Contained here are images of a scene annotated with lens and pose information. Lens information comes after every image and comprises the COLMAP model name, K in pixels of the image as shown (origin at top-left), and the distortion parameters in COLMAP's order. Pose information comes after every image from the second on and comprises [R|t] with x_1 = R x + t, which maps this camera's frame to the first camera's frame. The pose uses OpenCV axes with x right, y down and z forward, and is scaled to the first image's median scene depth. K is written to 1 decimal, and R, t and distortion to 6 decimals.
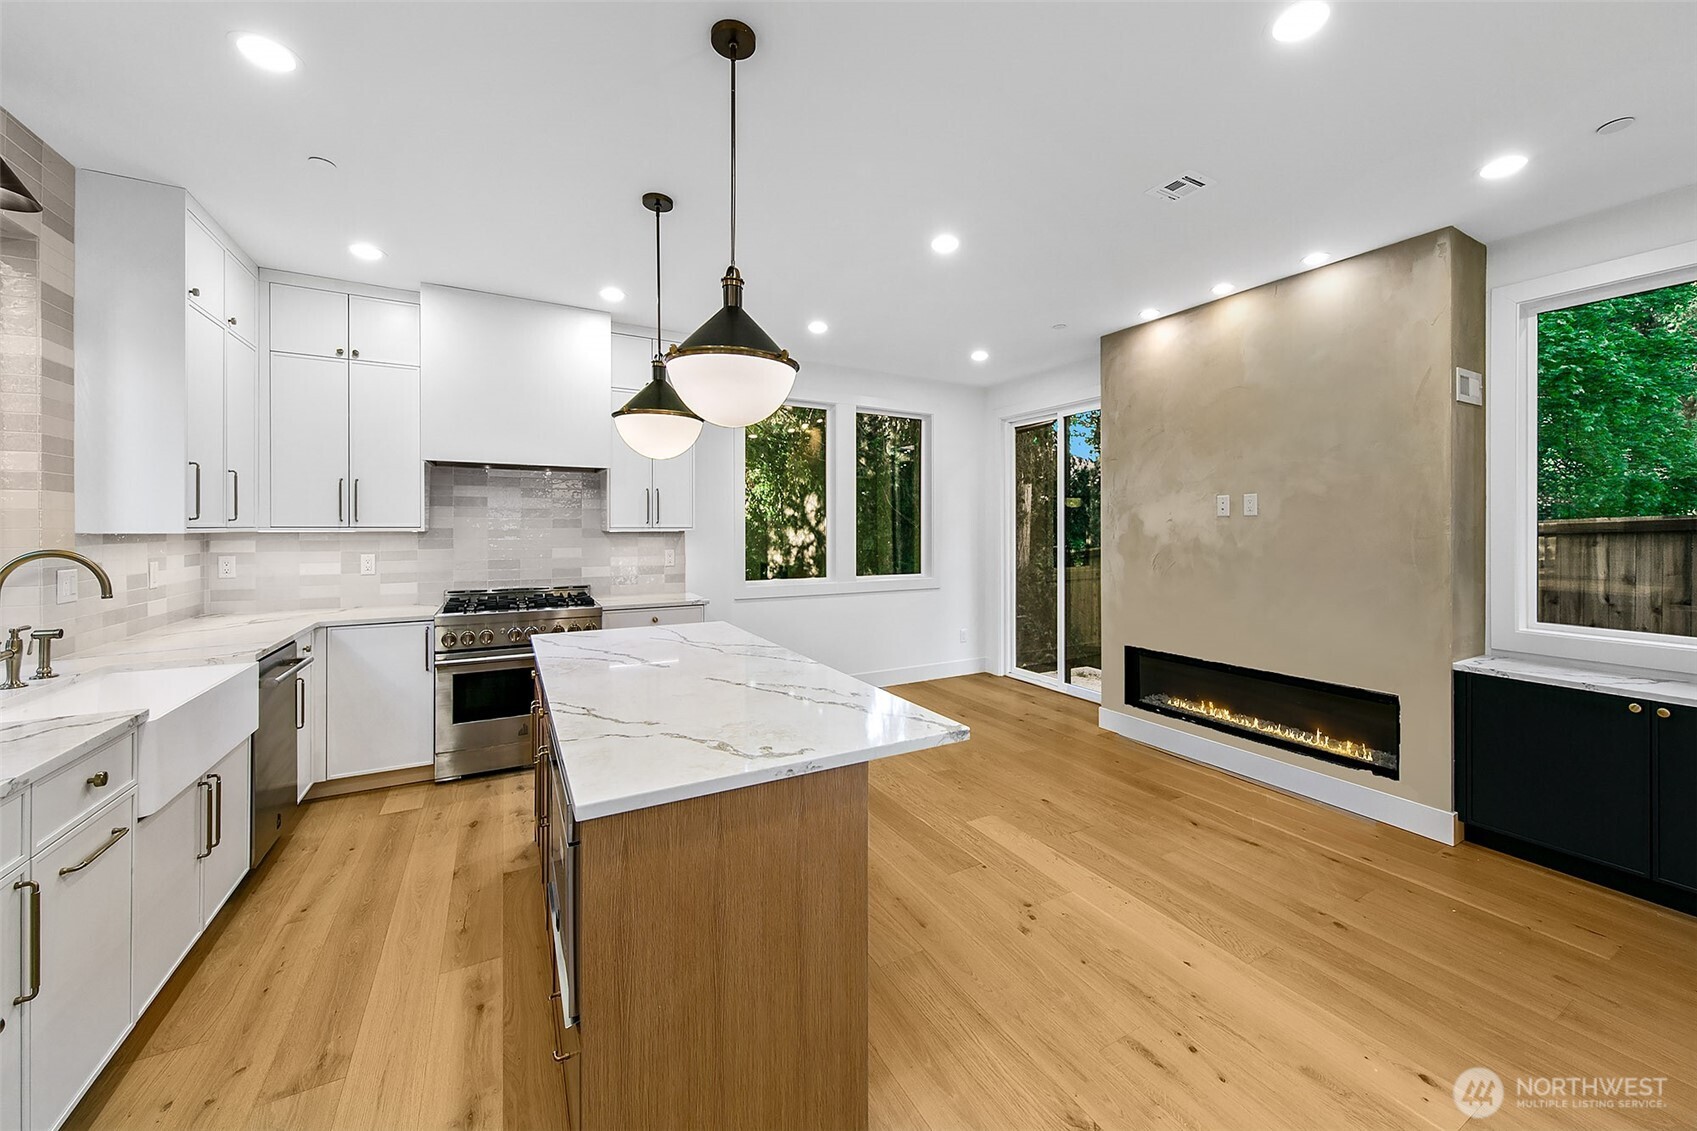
lens RADIAL K [[626.7, 0, 850.3], [0, 626.7, 527.5], [0, 0, 1]] dist [0.003163, -0.000292]
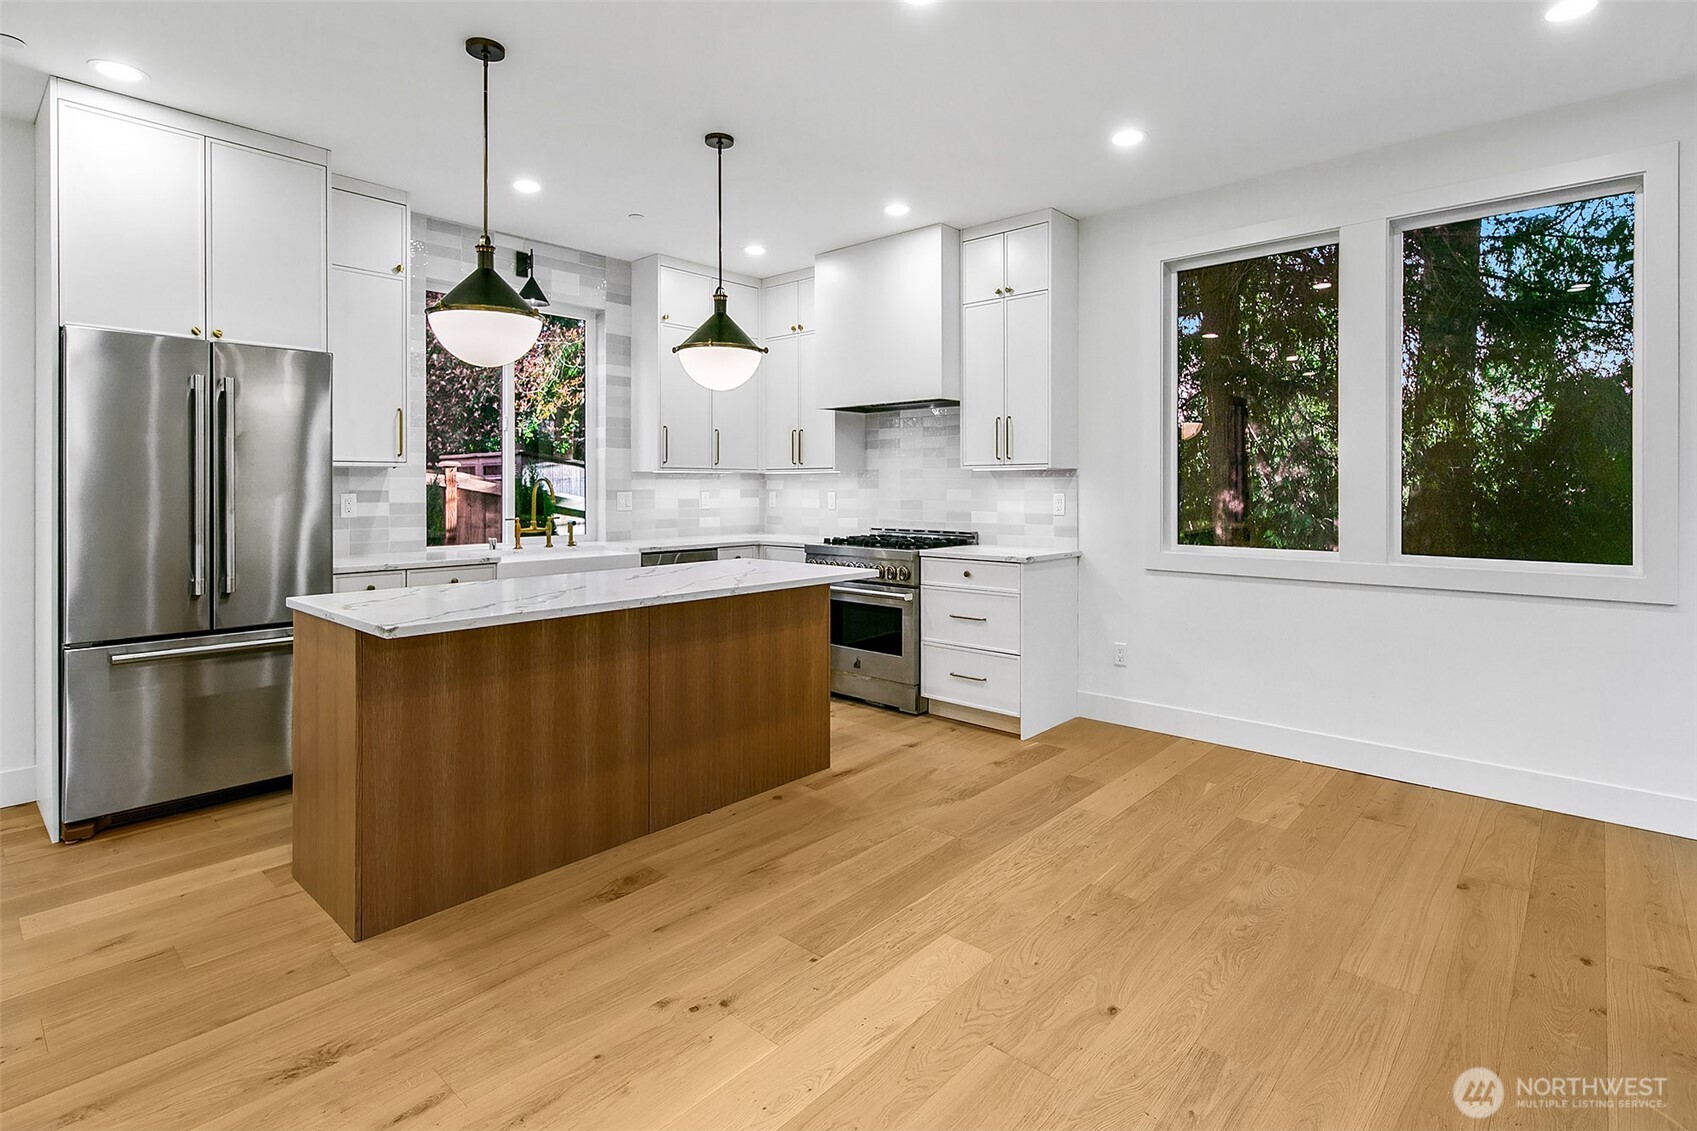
lens RADIAL K [[831.1, 0, 854.7], [0, 831.1, 486.5], [0, 0, 1]] dist [0.008386, -0.000802]
pose [[0.331016, -0.001782, -0.943623, 0.795683], [-0.001004, 0.999997, -0.002240, 0.038947], [0.943625, 0.001689, 0.331013, 0.573525]]
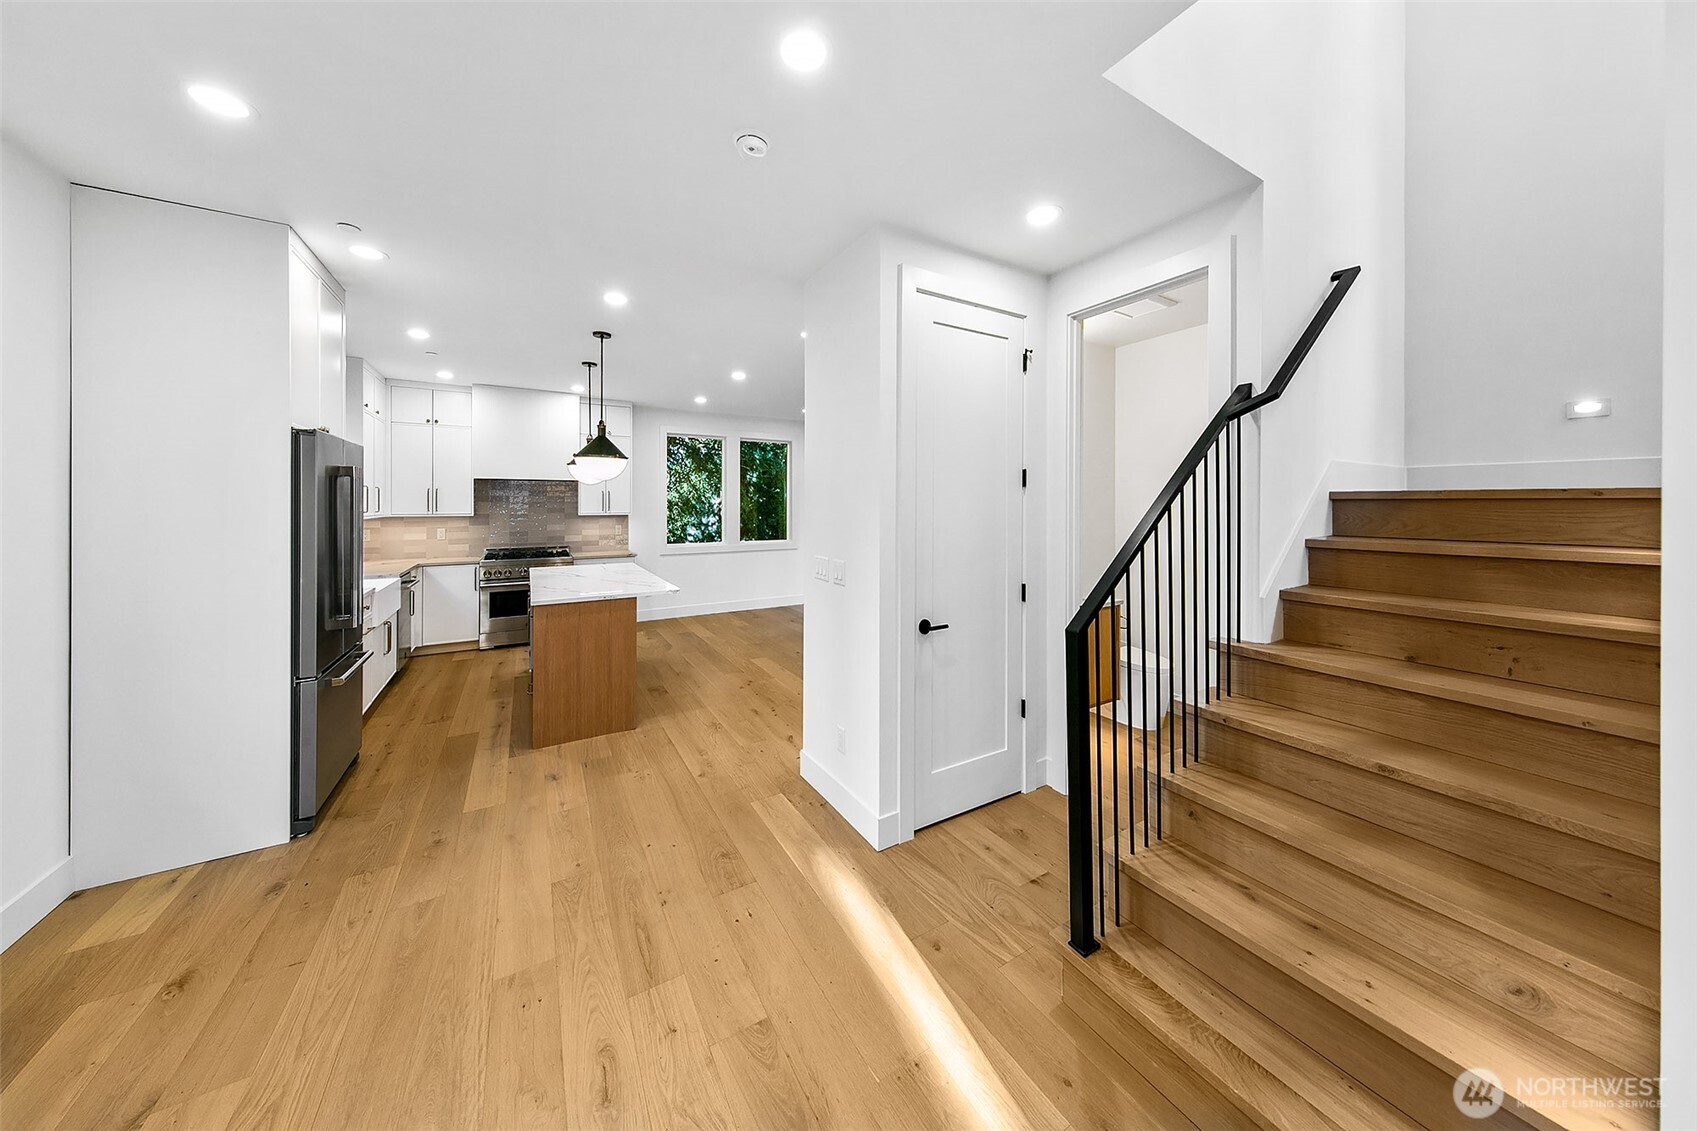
lens RADIAL K [[539.2, 0, 858.4], [0, 539.2, 498.3], [0, 0, 1]] dist [0.001338, -0.000049]
pose [[0.998928, -0.000005, 0.046285, 0.399437], [0.000518, 0.999939, -0.011075, -0.029638], [-0.046282, 0.011087, 0.998867, -0.672503]]
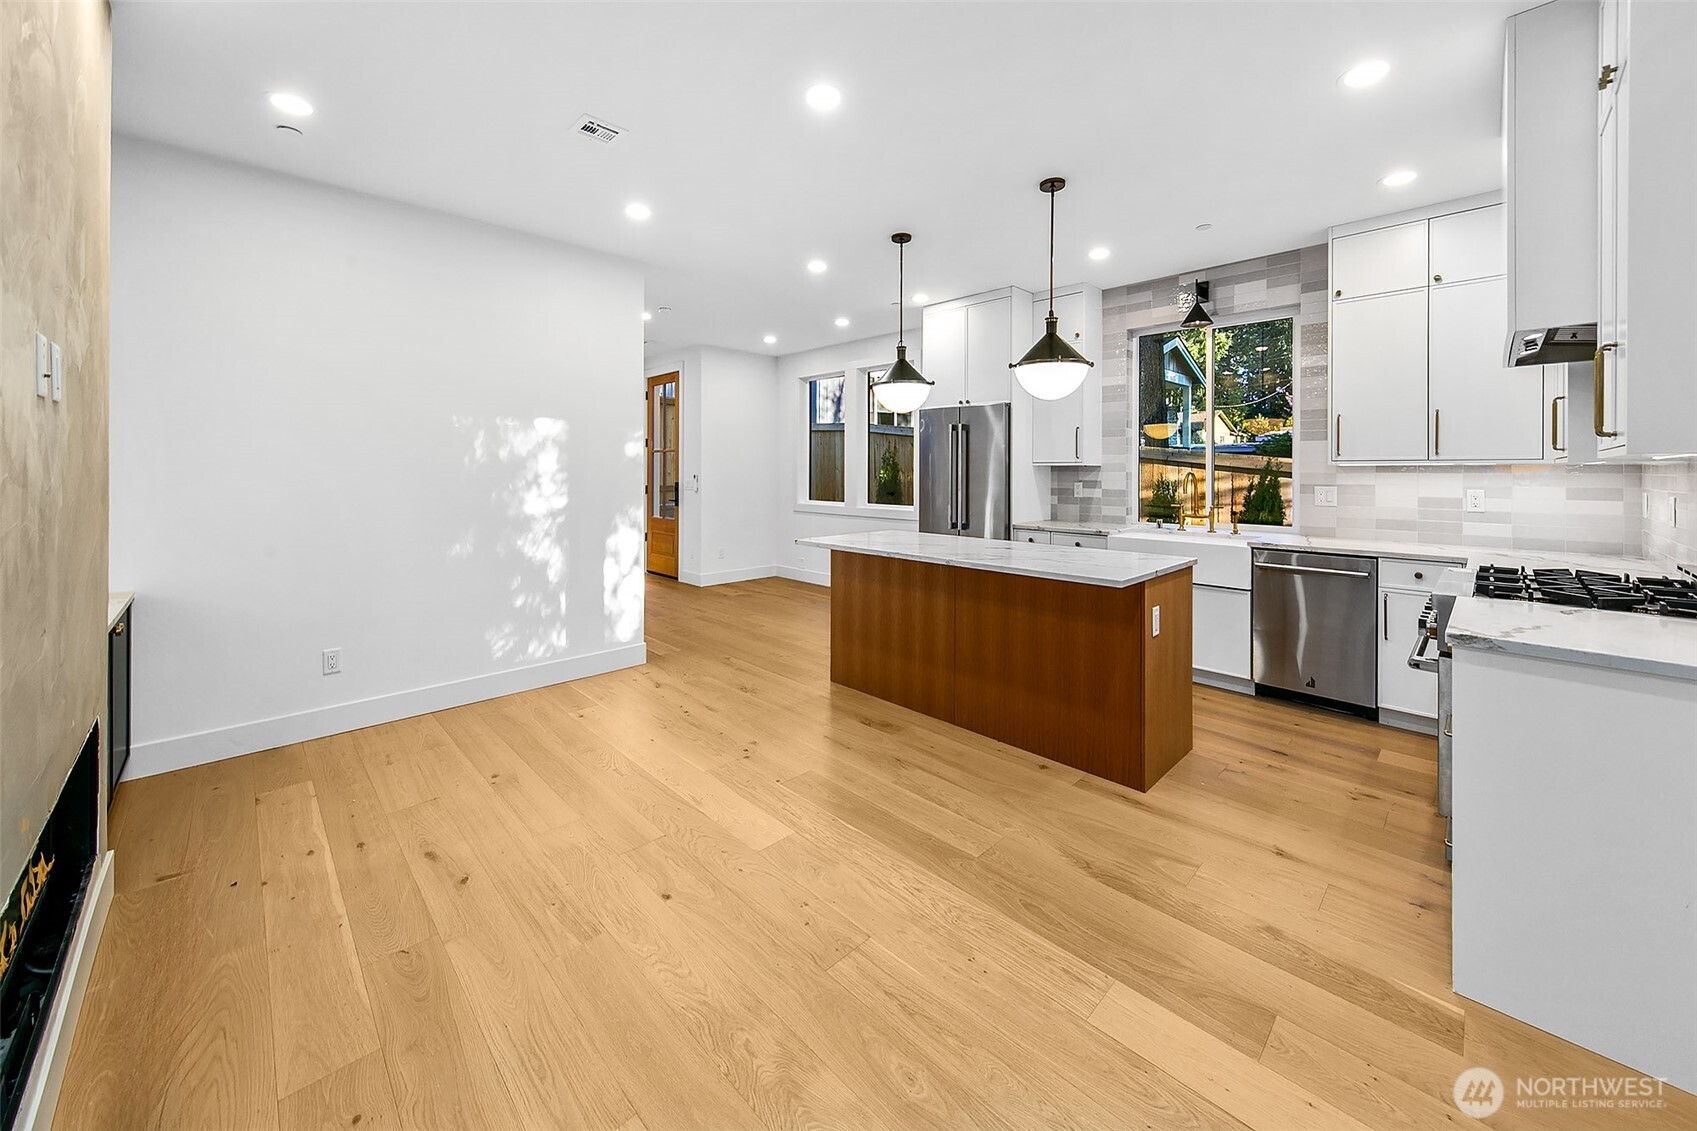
lens RADIAL K [[626.7, 0, 859.7], [0, 626.7, 468.8], [0, 0, 1]] dist [0.003163, -0.000292]
pose [[-0.960490, -0.005651, -0.278256, 0.285518], [-0.006234, 0.999980, 0.001210, 0.017539], [0.278243, 0.002897, -0.960506, 1.547182]]
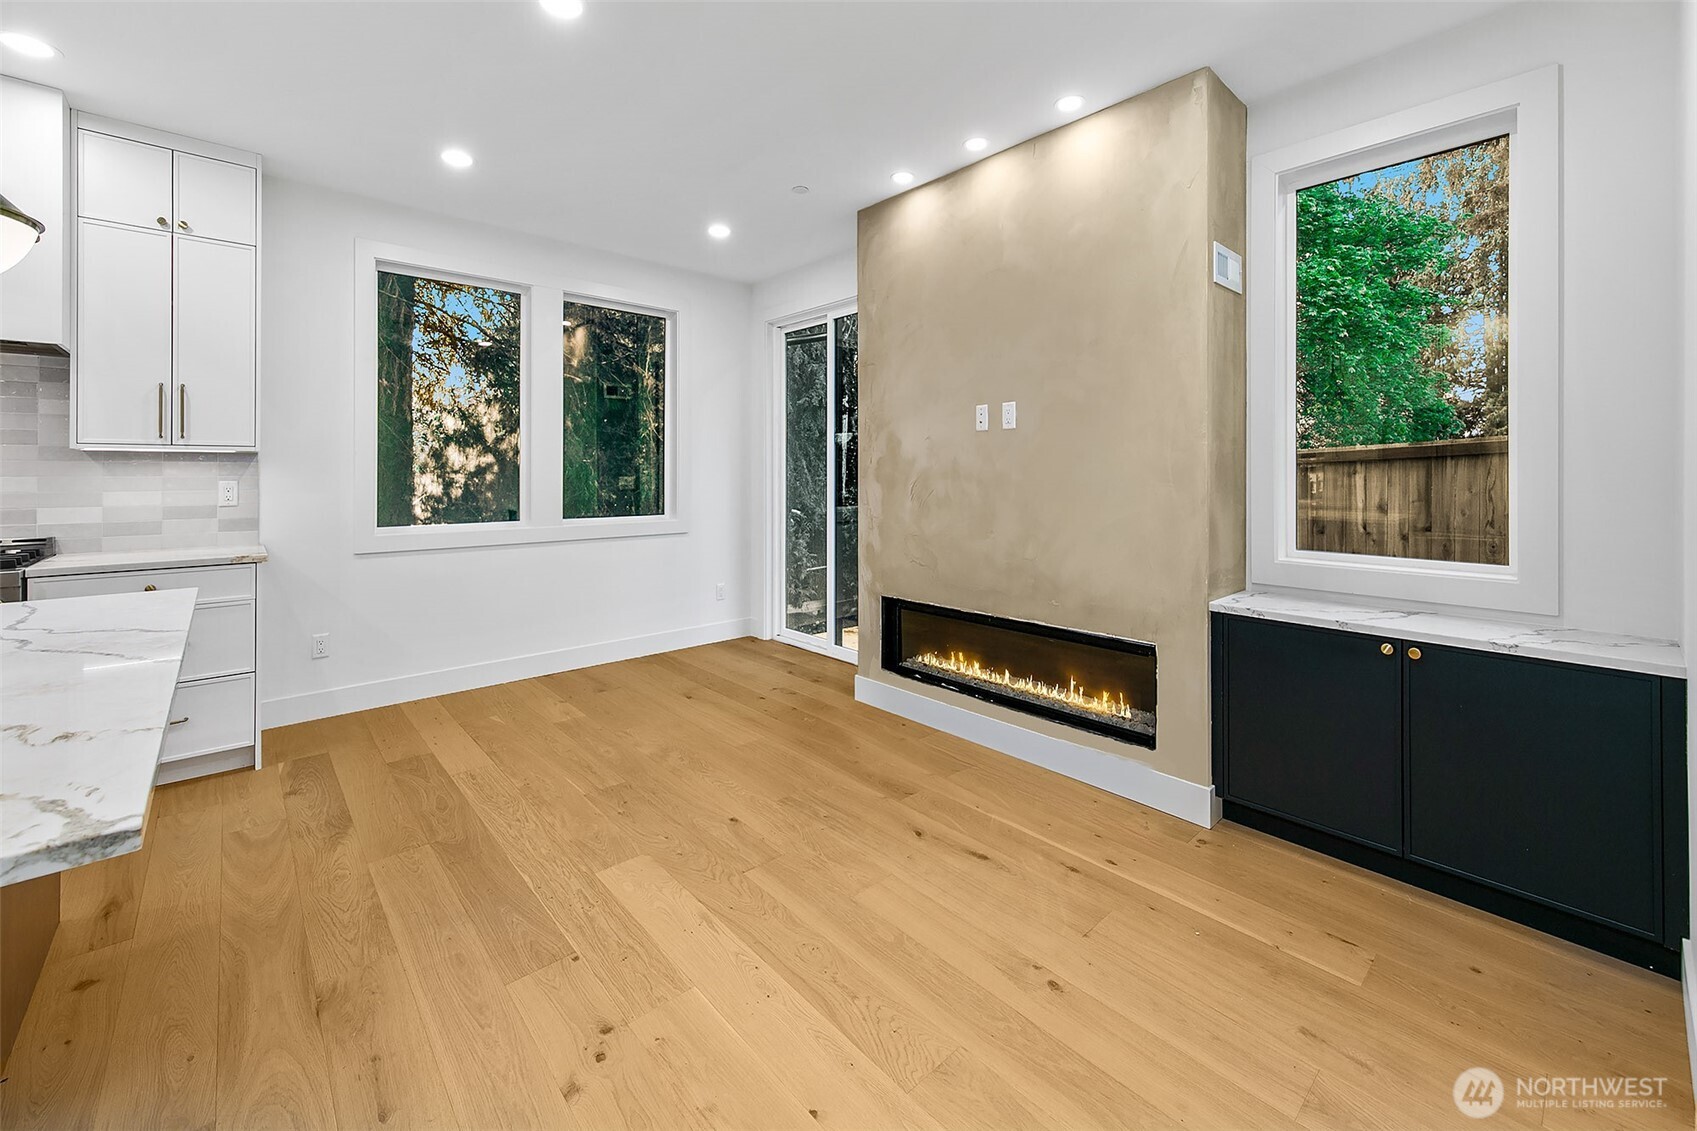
lens RADIAL K [[682.1, 0, 852.5], [0, 682.1, 474.4], [0, 0, 1]] dist [0.004243, 0.000258]
pose [[0.973336, -0.002520, 0.229369, 0.250266], [0.002275, 0.999997, 0.001333, 0.038941], [-0.229371, -0.000775, 0.973339, 0.200384]]
